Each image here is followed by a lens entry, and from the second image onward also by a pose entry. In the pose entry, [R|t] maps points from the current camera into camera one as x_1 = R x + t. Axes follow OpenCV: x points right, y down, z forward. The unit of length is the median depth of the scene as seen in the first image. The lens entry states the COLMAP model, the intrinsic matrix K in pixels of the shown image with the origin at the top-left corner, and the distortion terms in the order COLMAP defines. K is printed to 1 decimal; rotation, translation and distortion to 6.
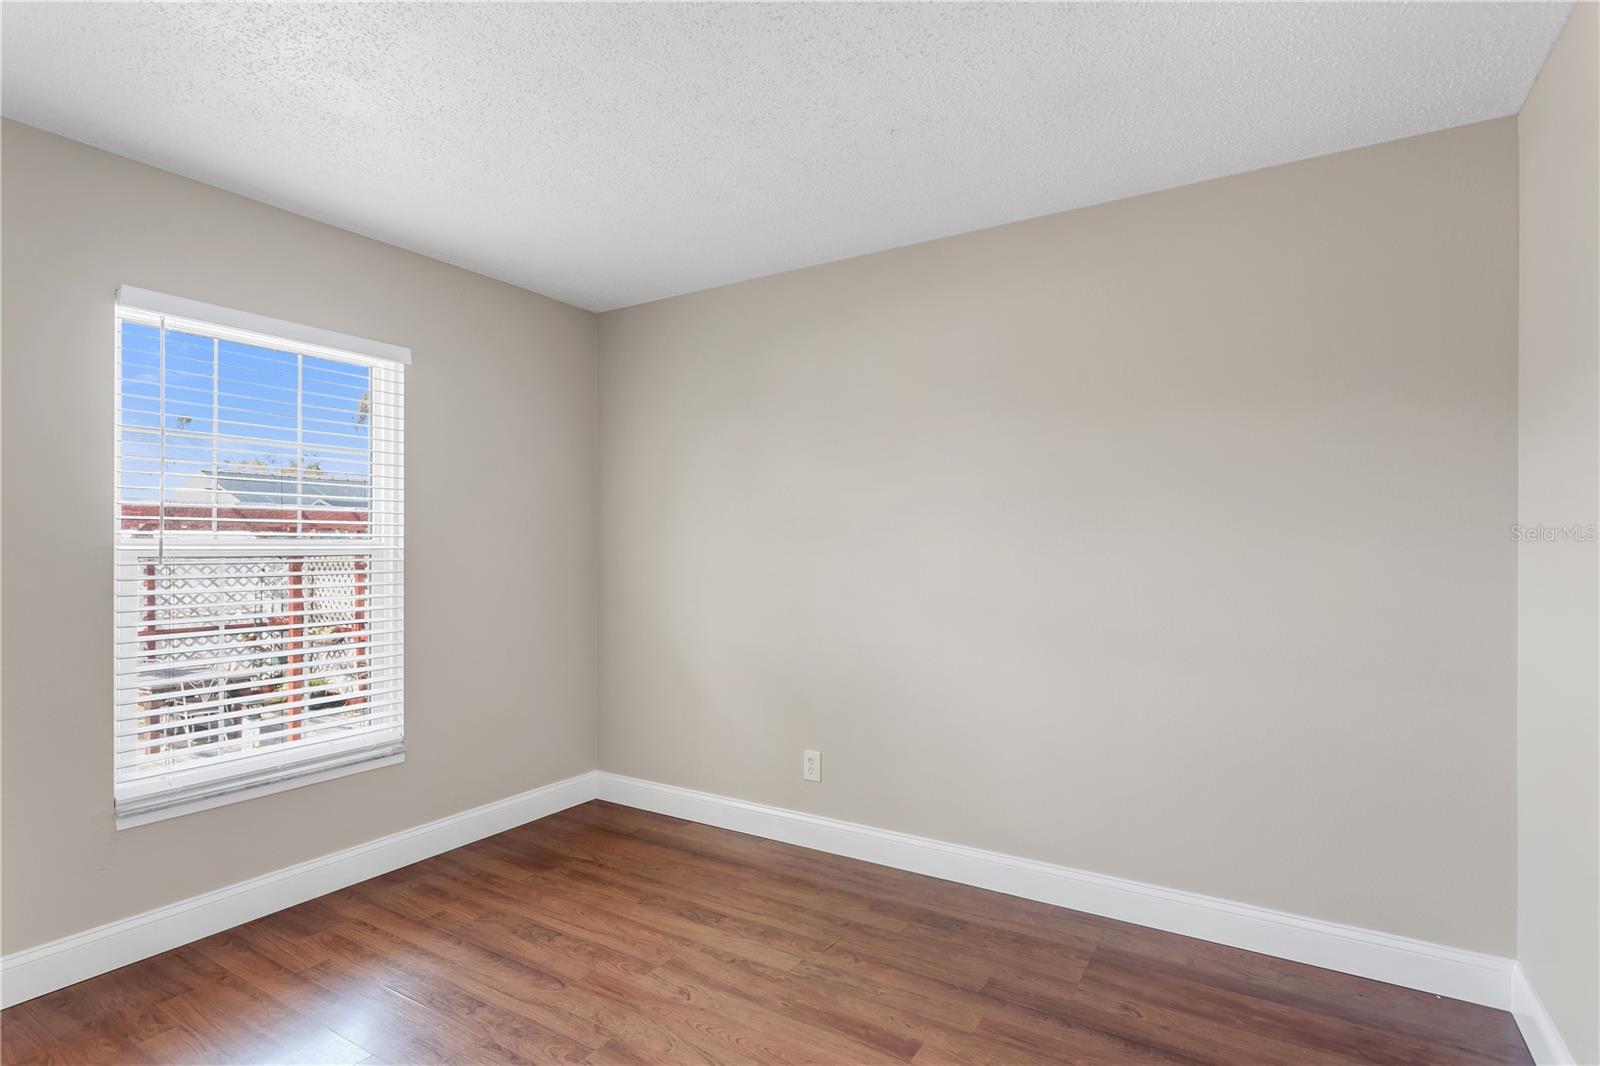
lens RADIAL K [[797.3, 0, 801.1], [0, 797.3, 546.5], [0, 0, 1]] dist [-0.001400, 0.001437]
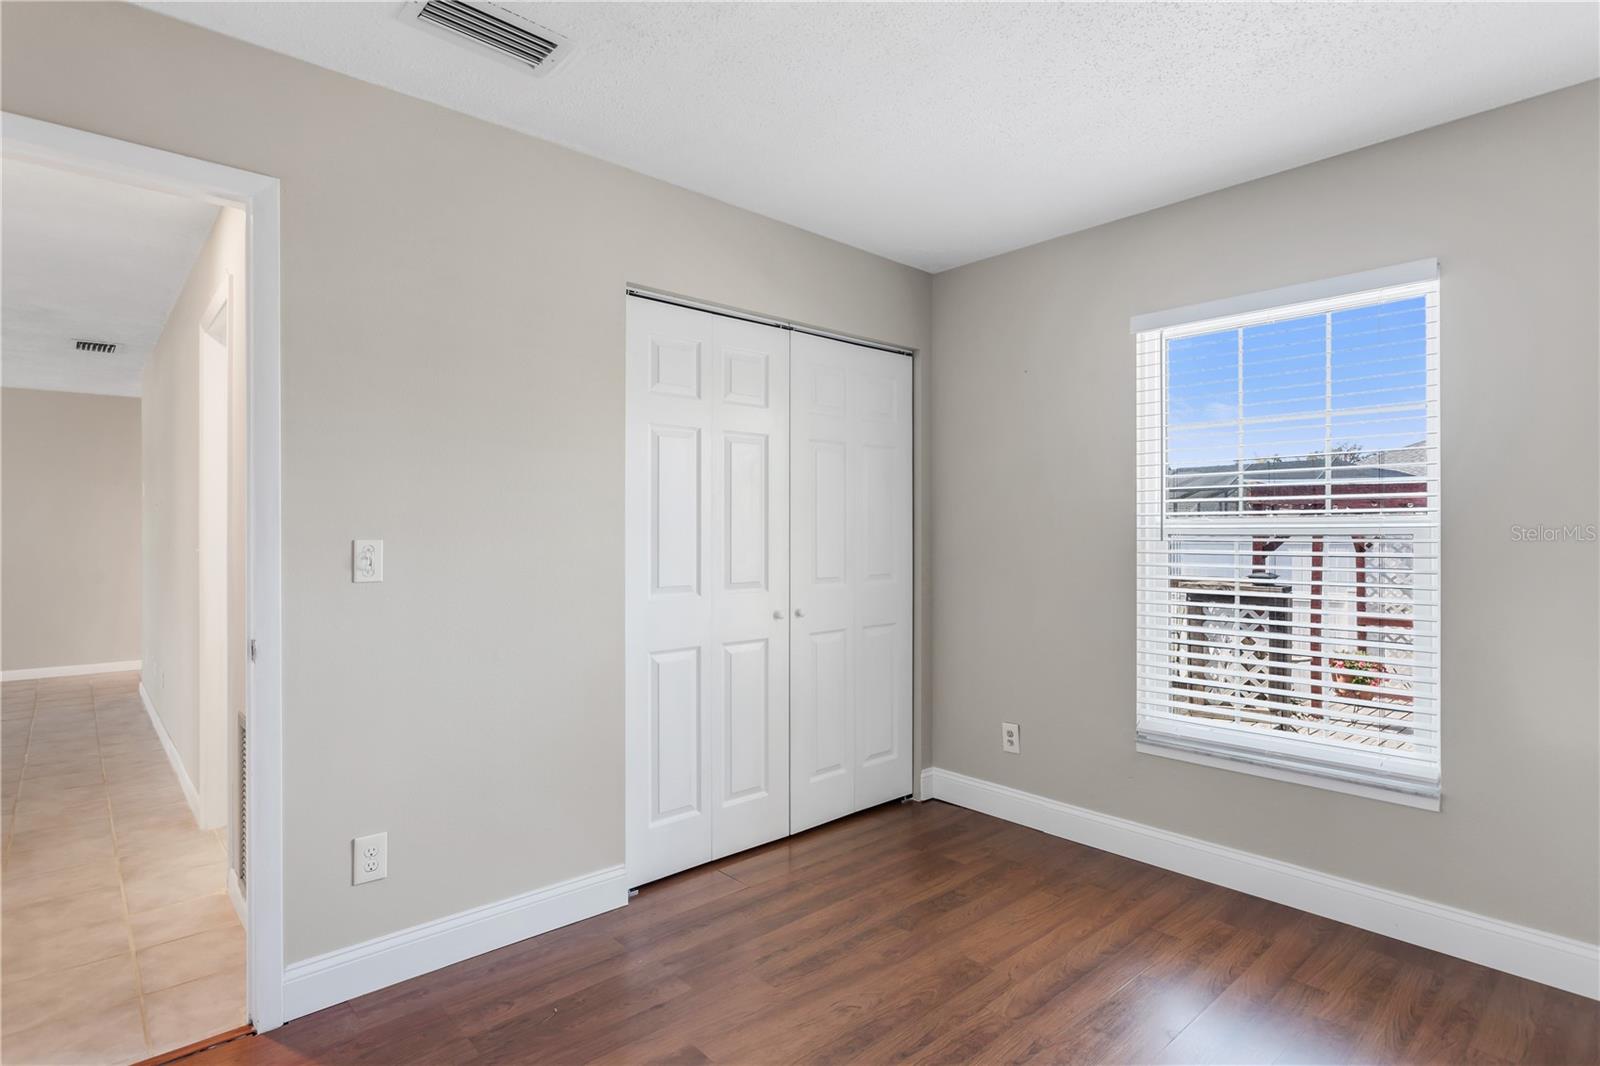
lens RADIAL K [[797.3, 0, 795.4], [0, 797.3, 529.6], [0, 0, 1]] dist [-0.001400, 0.001437]
pose [[-0.262850, 0.000815, -0.964836, 0.409938], [0.009397, 0.999954, -0.001715, 0.001687], [0.964791, -0.009518, -0.262846, 0.662917]]
